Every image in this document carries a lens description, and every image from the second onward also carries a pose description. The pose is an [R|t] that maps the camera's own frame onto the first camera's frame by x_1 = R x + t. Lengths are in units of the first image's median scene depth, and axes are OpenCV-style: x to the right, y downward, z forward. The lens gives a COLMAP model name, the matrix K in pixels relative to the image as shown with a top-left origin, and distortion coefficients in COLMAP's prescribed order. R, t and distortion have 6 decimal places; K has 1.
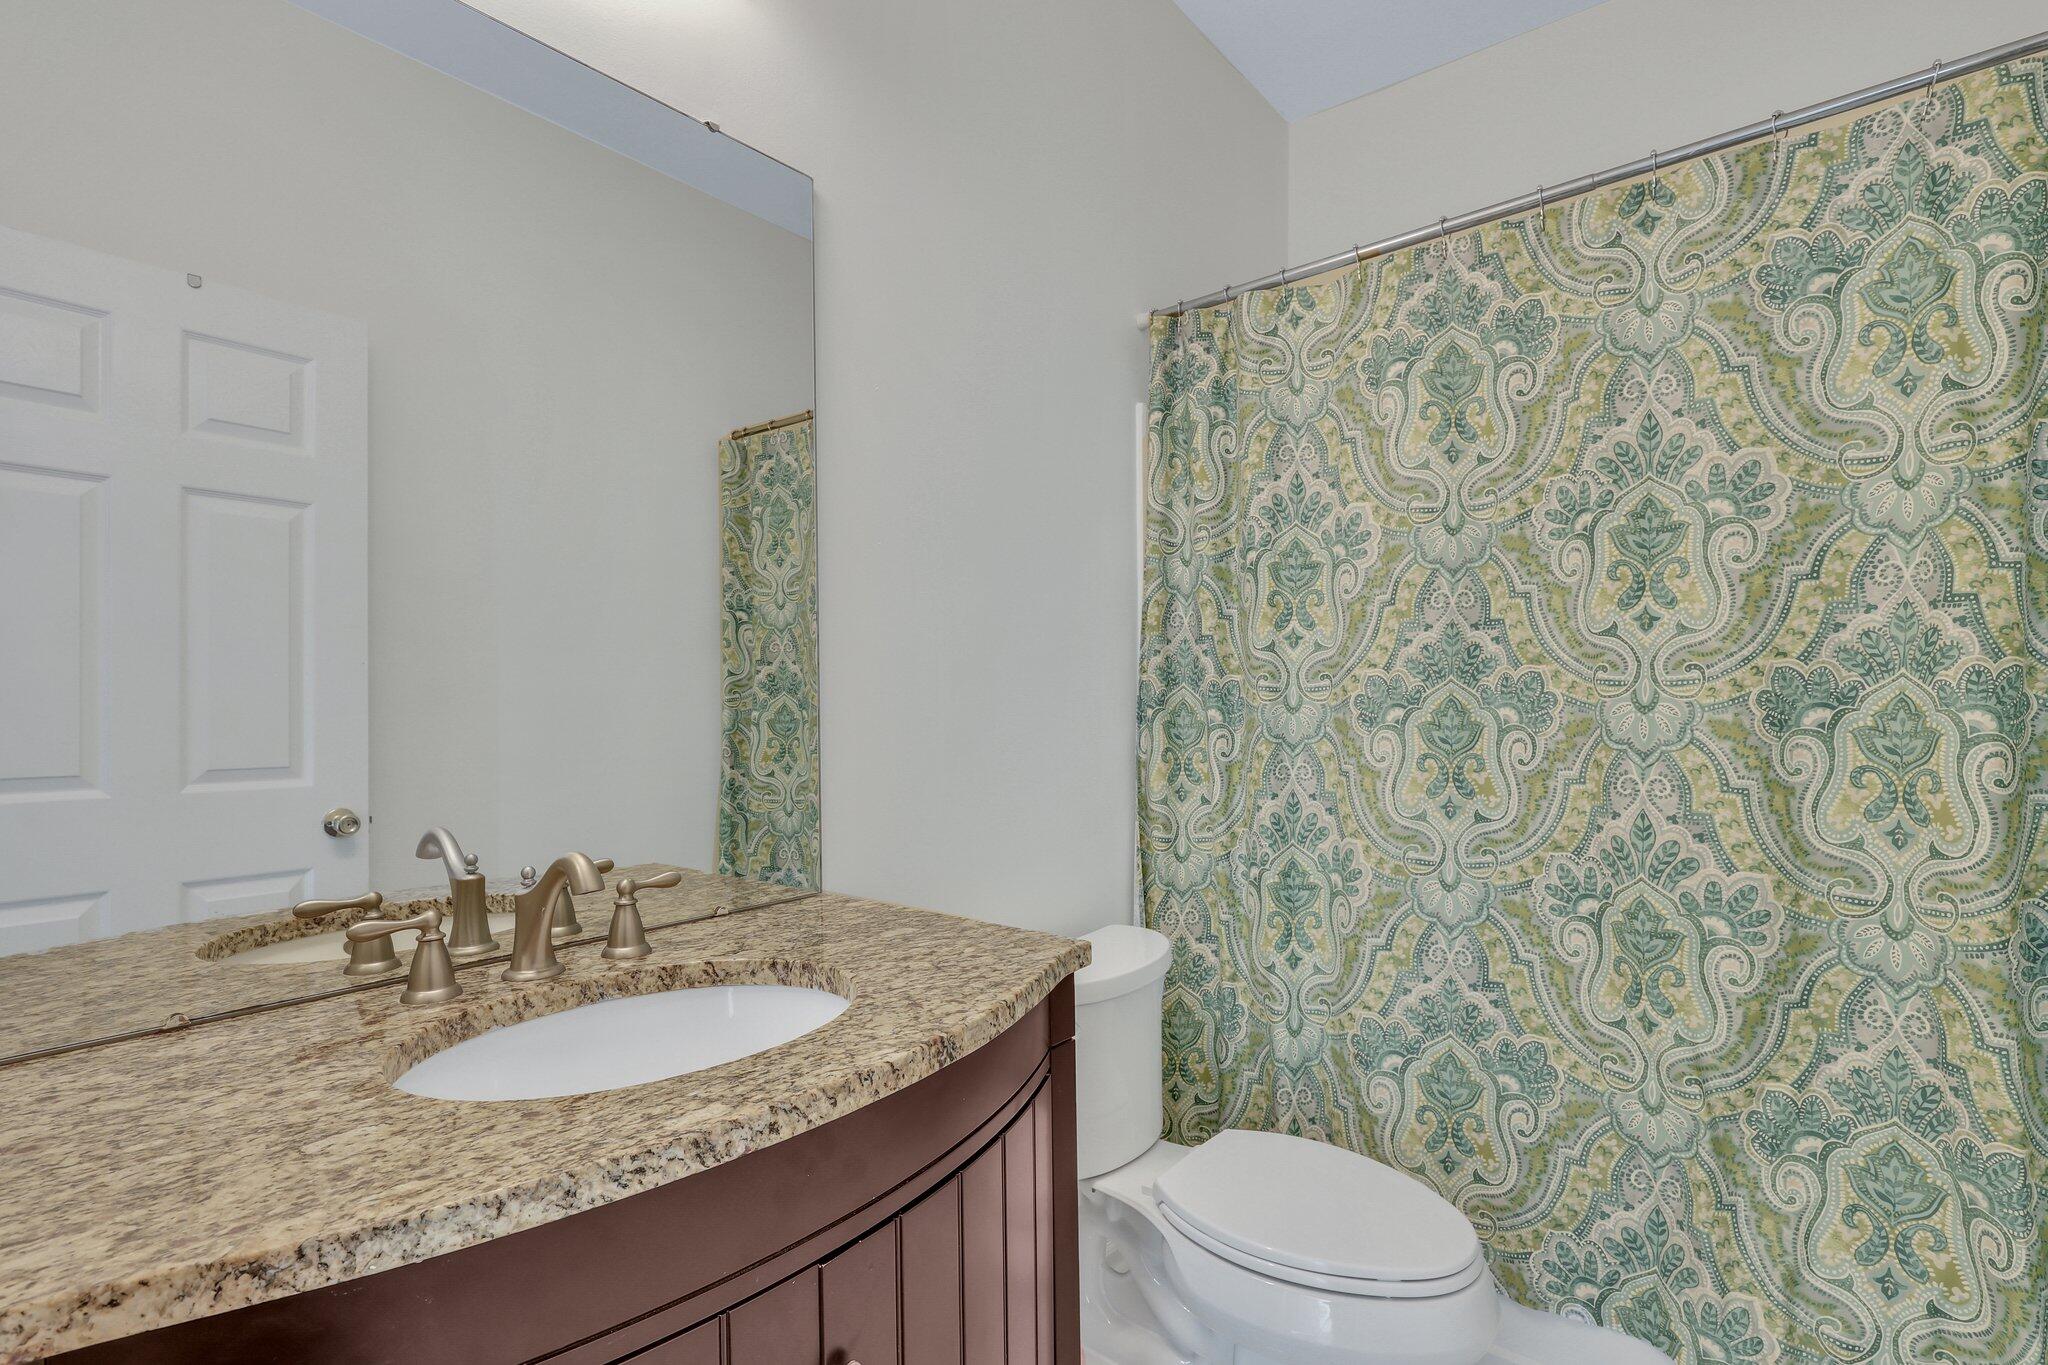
lens RADIAL K [[842.2, 0, 1023.1], [0, 842.2, 691.3], [0, 0, 1]] dist [0.000490, -0.000271]
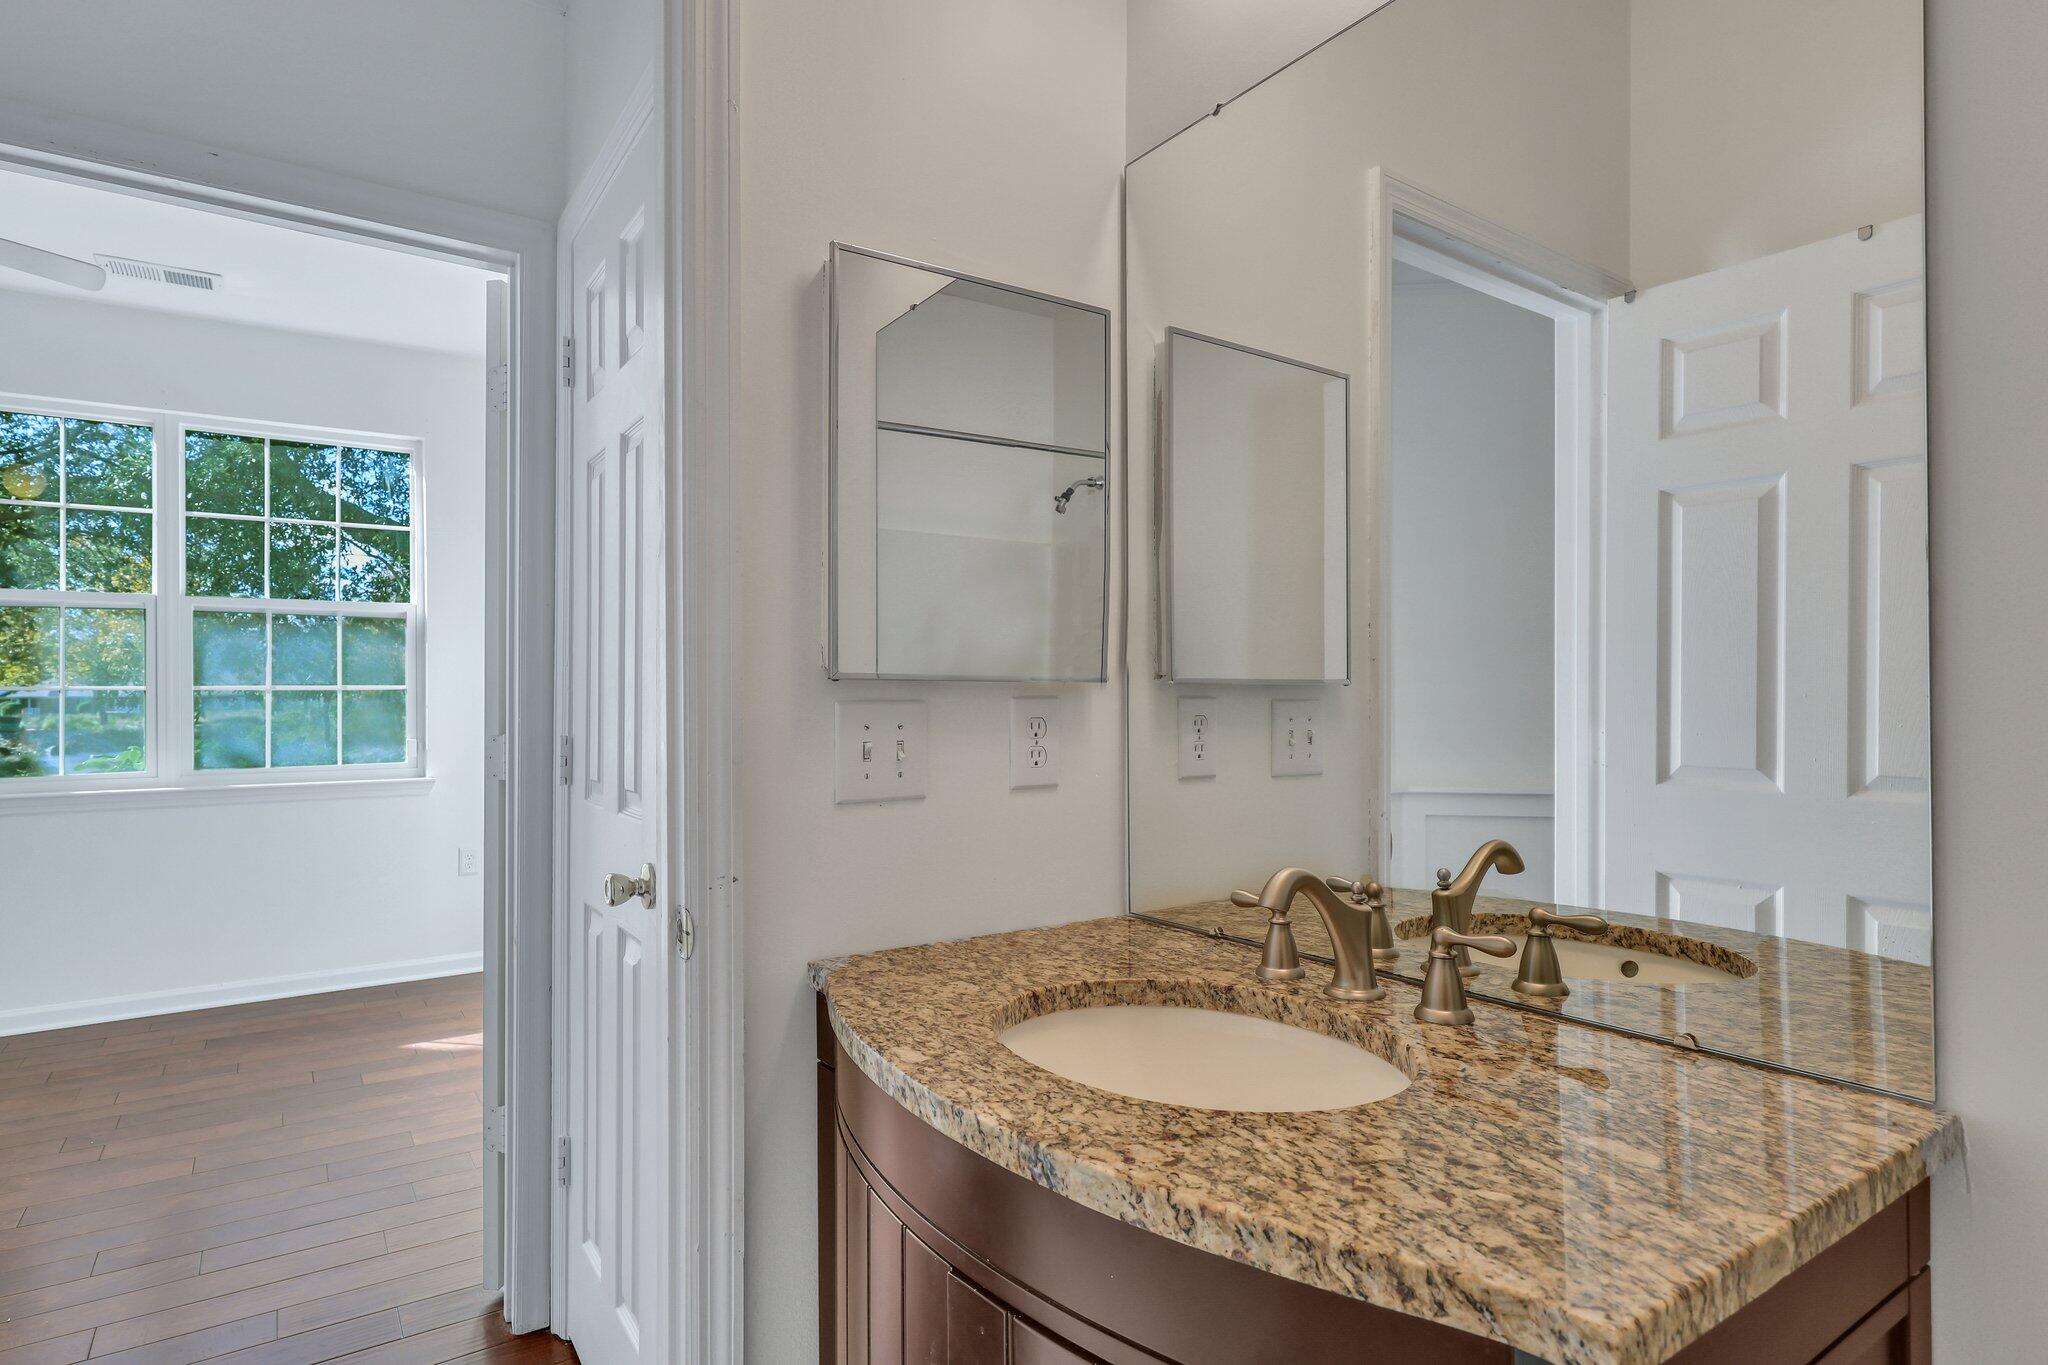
lens RADIAL K [[842.2, 0, 1023.1], [0, 842.2, 691.3], [0, 0, 1]] dist [0.000490, -0.000271]
pose [[-0.048440, -0.012110, -0.998753, 0.687537], [-0.005685, 0.999914, -0.011848, -0.028944], [0.998810, 0.005104, -0.048504, 0.941600]]
